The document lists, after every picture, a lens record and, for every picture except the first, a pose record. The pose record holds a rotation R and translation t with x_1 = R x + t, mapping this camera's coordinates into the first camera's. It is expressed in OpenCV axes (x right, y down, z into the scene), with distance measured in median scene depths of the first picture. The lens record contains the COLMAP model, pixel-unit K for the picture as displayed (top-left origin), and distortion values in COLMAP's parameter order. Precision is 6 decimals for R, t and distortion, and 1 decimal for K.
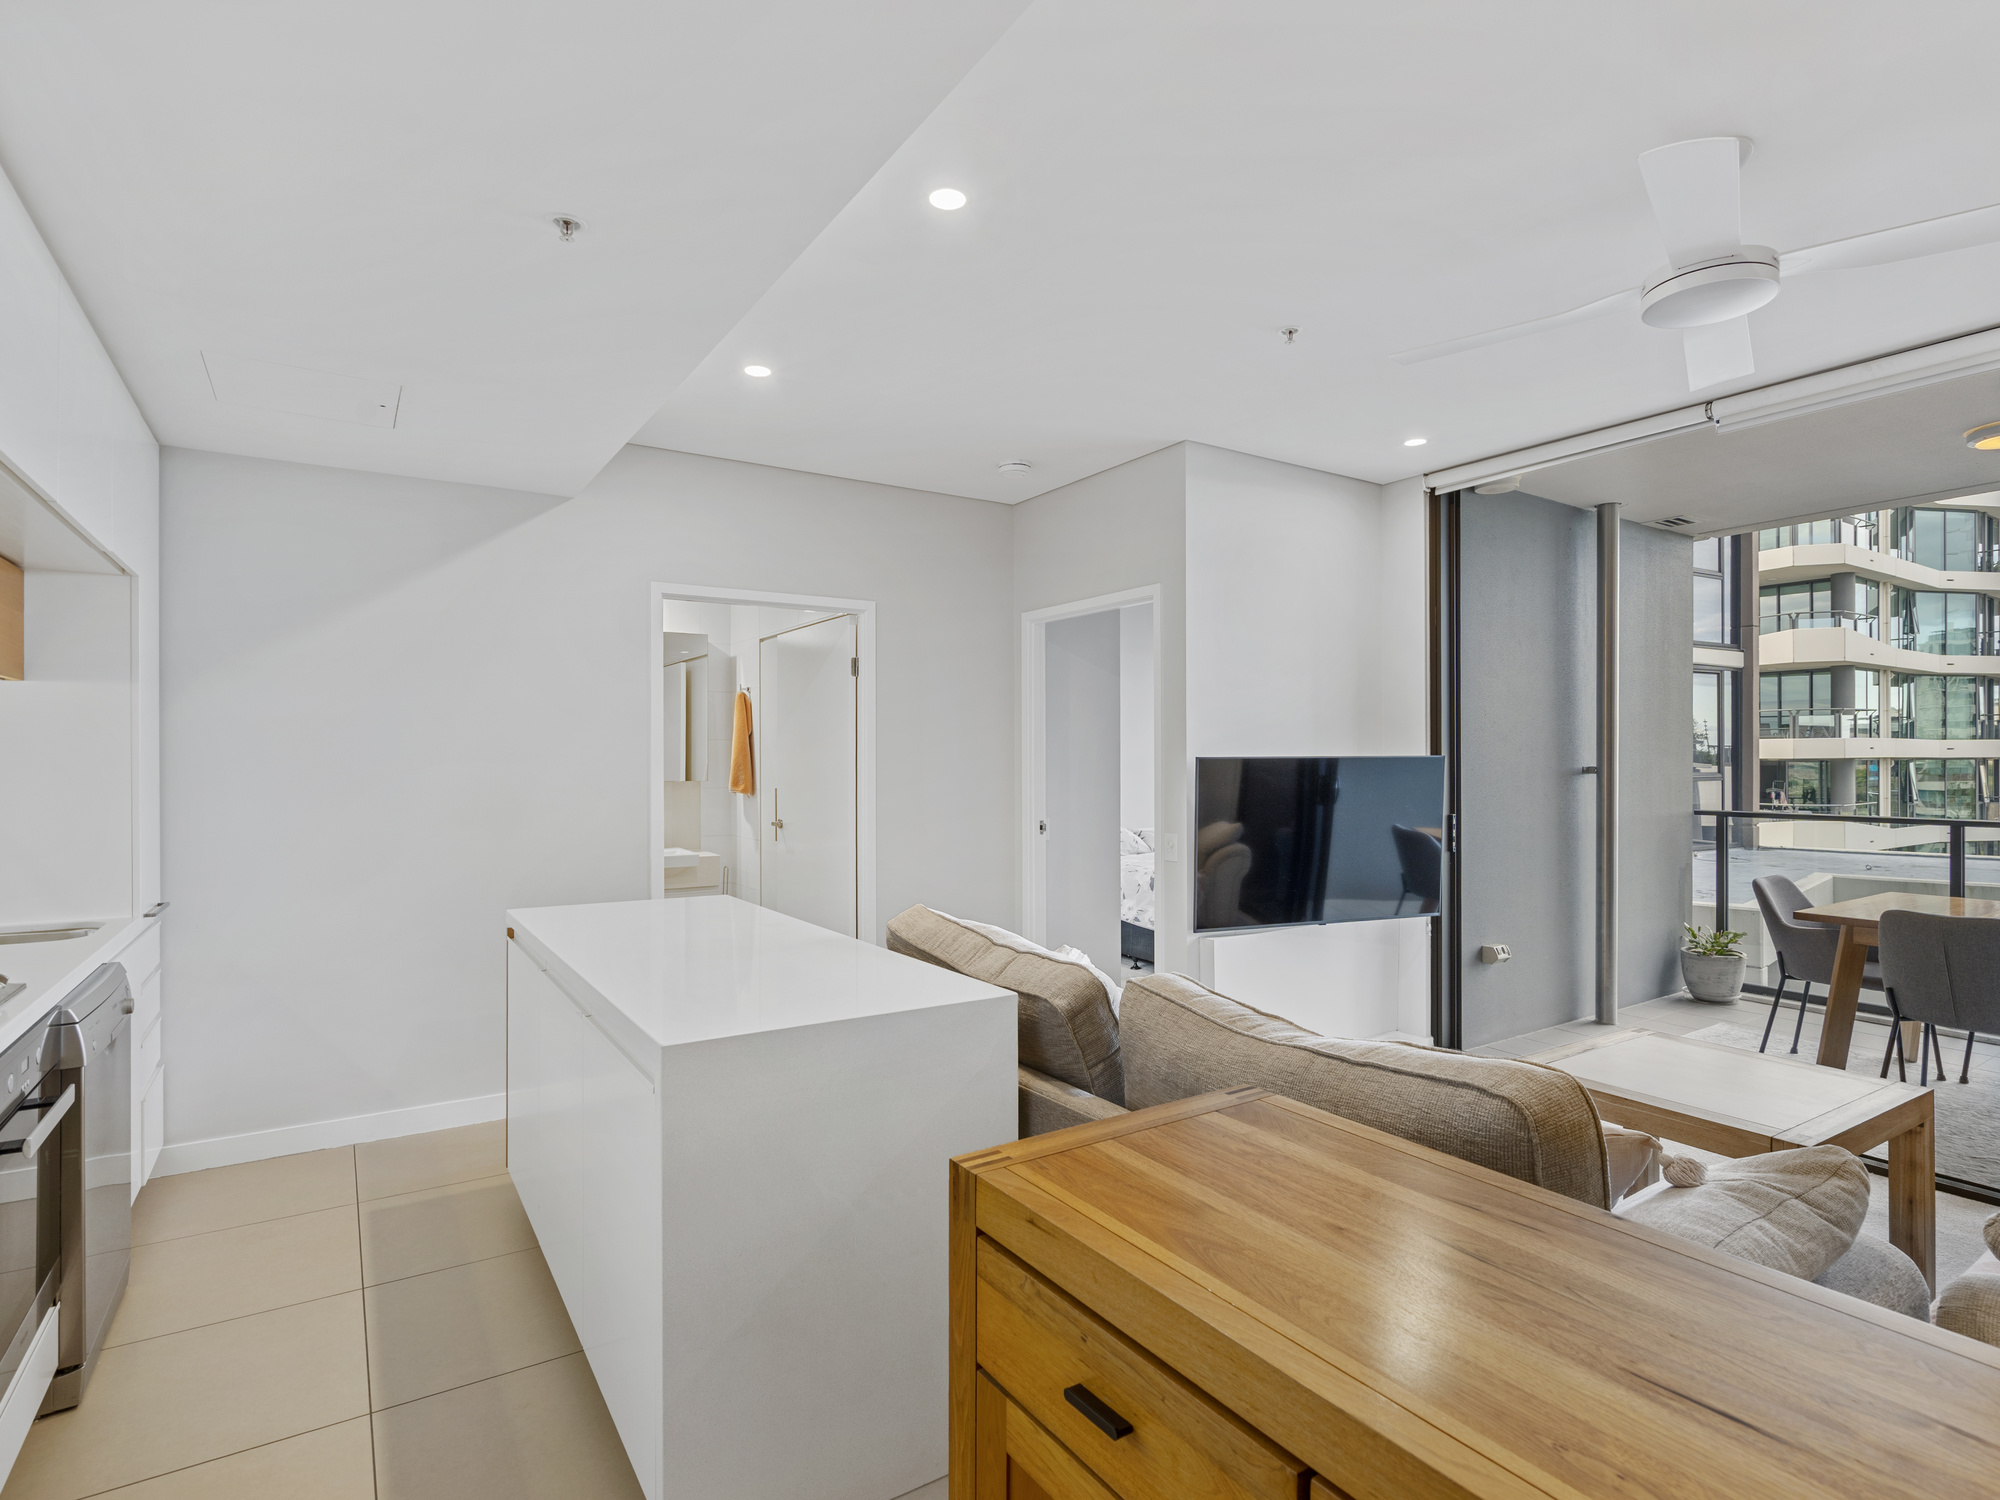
lens RADIAL K [[1021.7, 0, 990.5], [0, 1021.7, 773.3], [0, 0, 1]] dist [-0.002678, 0.001482]
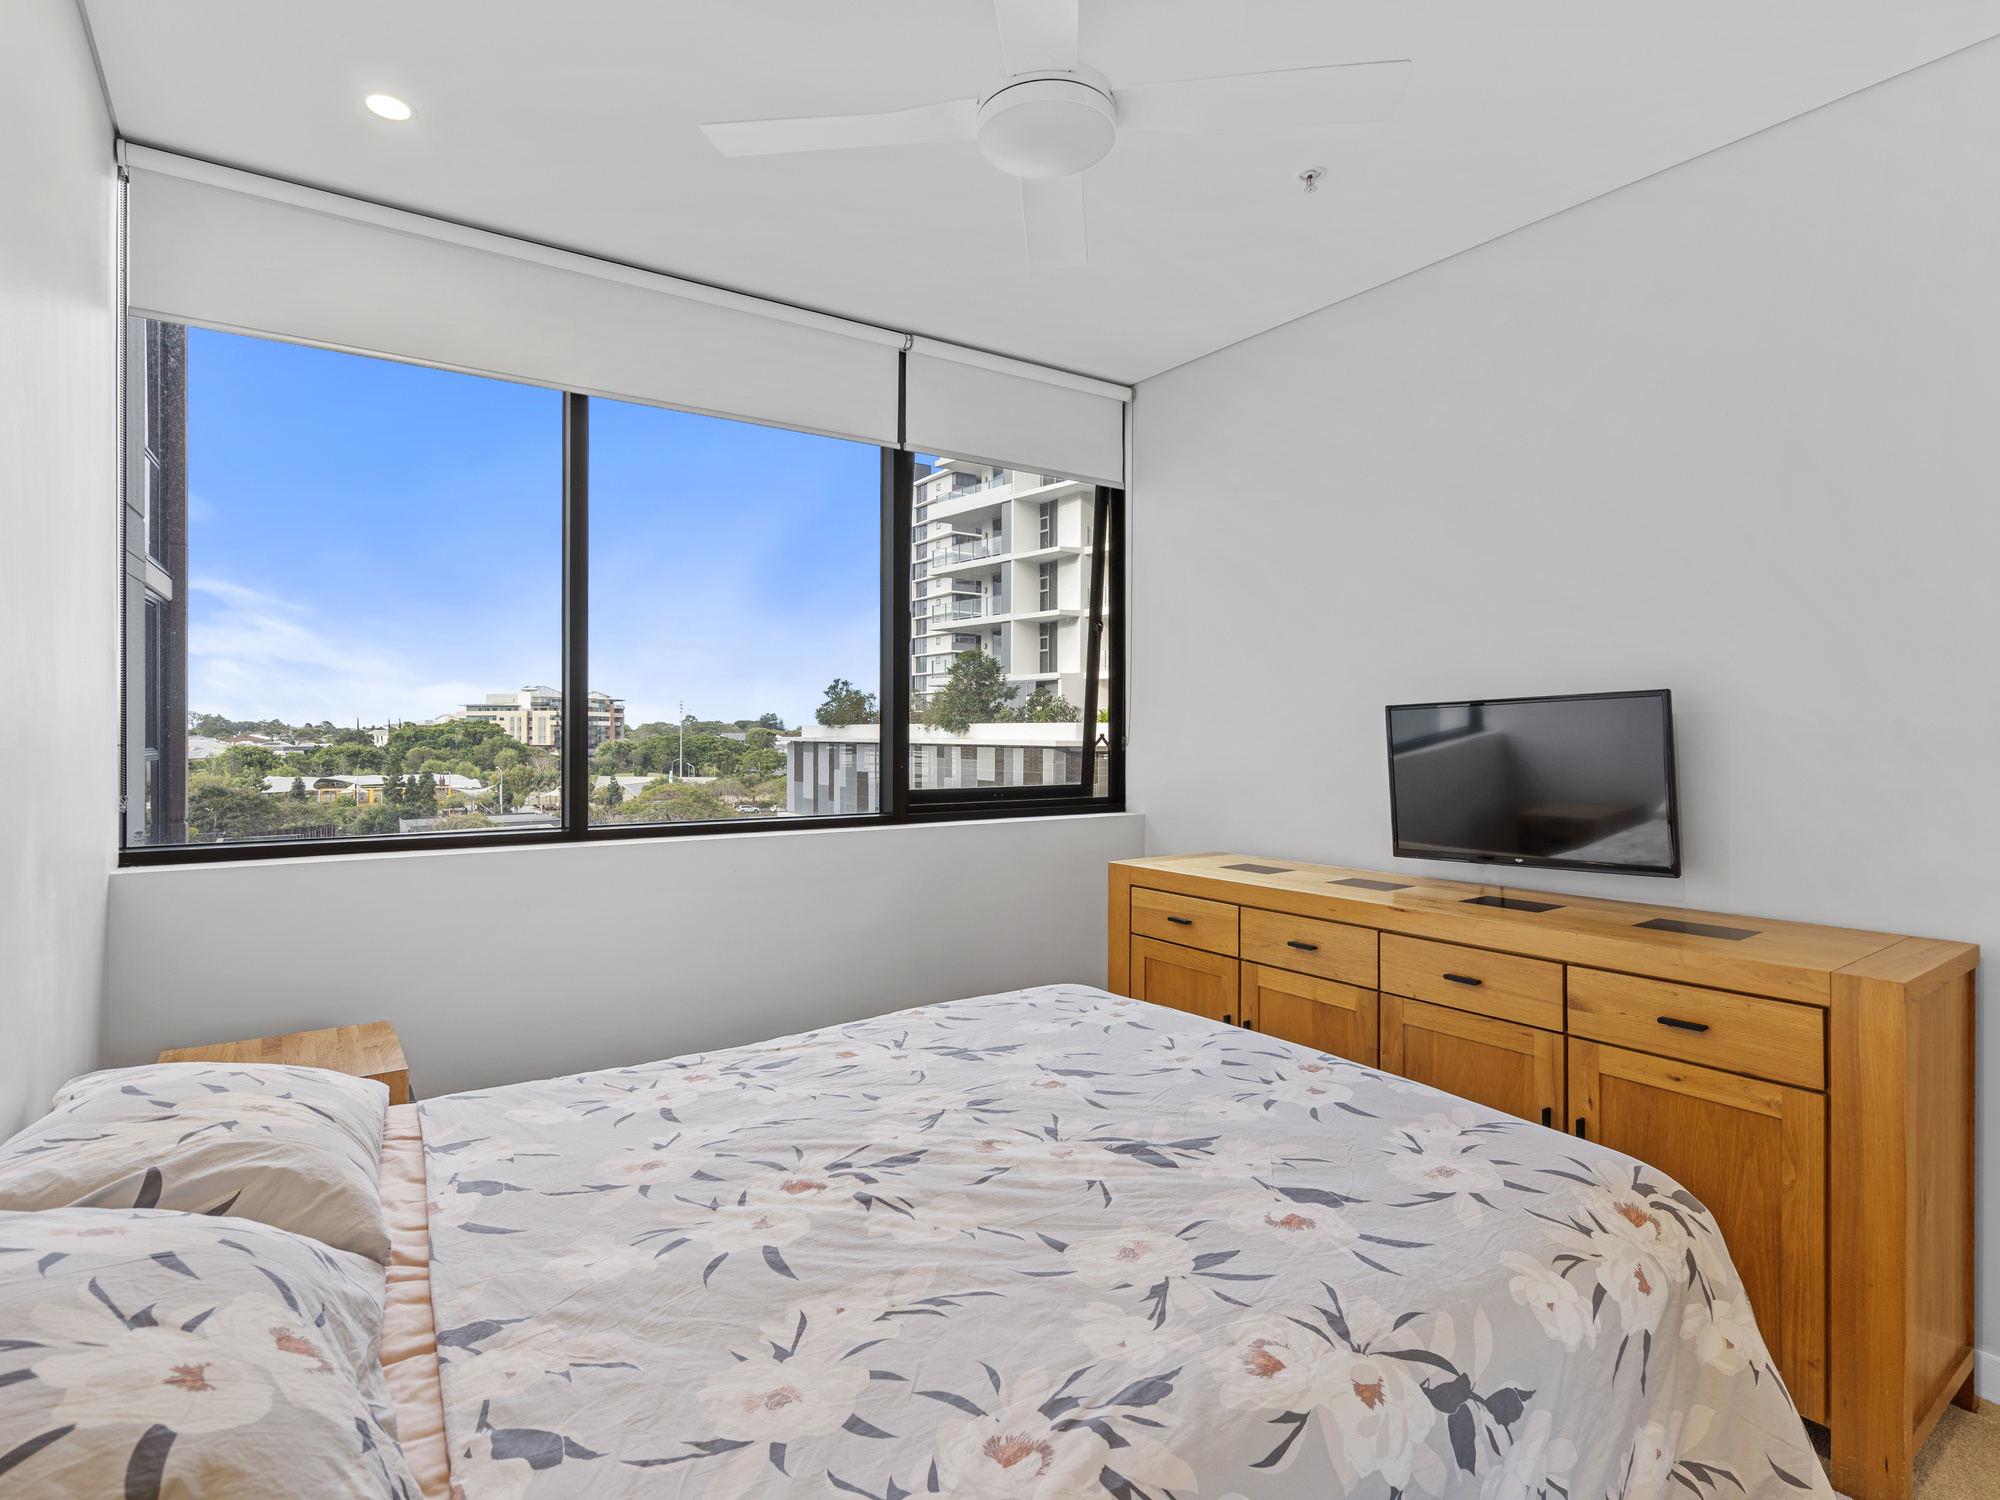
lens RADIAL K [[1025.9, 0, 997.9], [0, 1025.9, 728.9], [0, 0, 1]] dist [-0.003414, -0.000219]
pose [[-0.041604, 0.006591, 0.999112, -0.009722], [0.013515, 0.999890, -0.006033, -0.012004], [-0.999043, 0.013252, -0.041689, 3.272174]]
